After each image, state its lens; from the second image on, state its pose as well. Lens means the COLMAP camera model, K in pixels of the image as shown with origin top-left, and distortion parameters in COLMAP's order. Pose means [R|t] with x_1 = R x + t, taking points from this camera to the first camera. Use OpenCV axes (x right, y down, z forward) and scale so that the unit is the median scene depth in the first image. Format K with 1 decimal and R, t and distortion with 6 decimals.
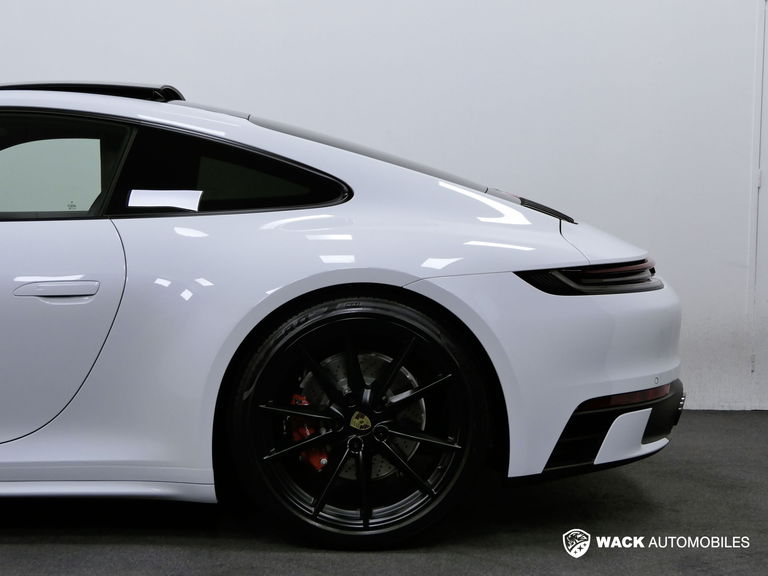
lens RADIAL K [[1392.3, 0, 381.3], [0, 1392.3, 285.7], [0, 0, 1]] dist [0.041487, 0.000000]
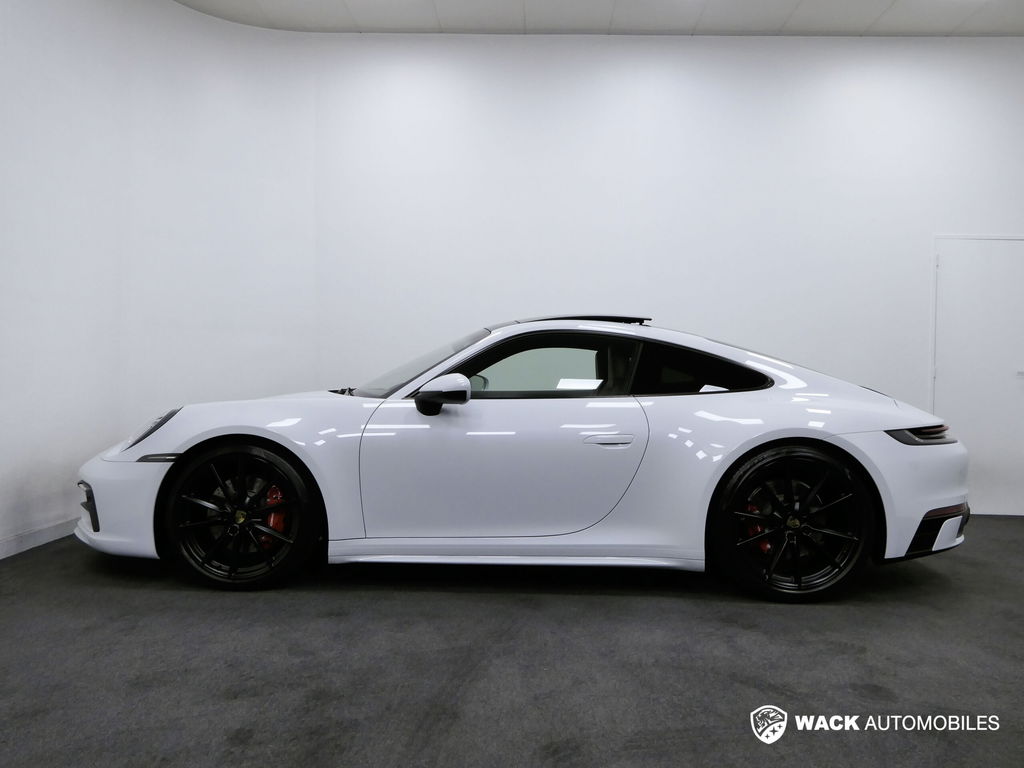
lens RADIAL K [[837.1, 0, 514.6], [0, 837.1, 386.0], [0, 0, 1]] dist [-0.007906, 0.007648]
pose [[0.998896, 0.005776, -0.046610, -0.294003], [-0.008742, 0.997932, -0.063684, 0.003495], [0.046145, 0.064021, 0.996881, 0.001398]]
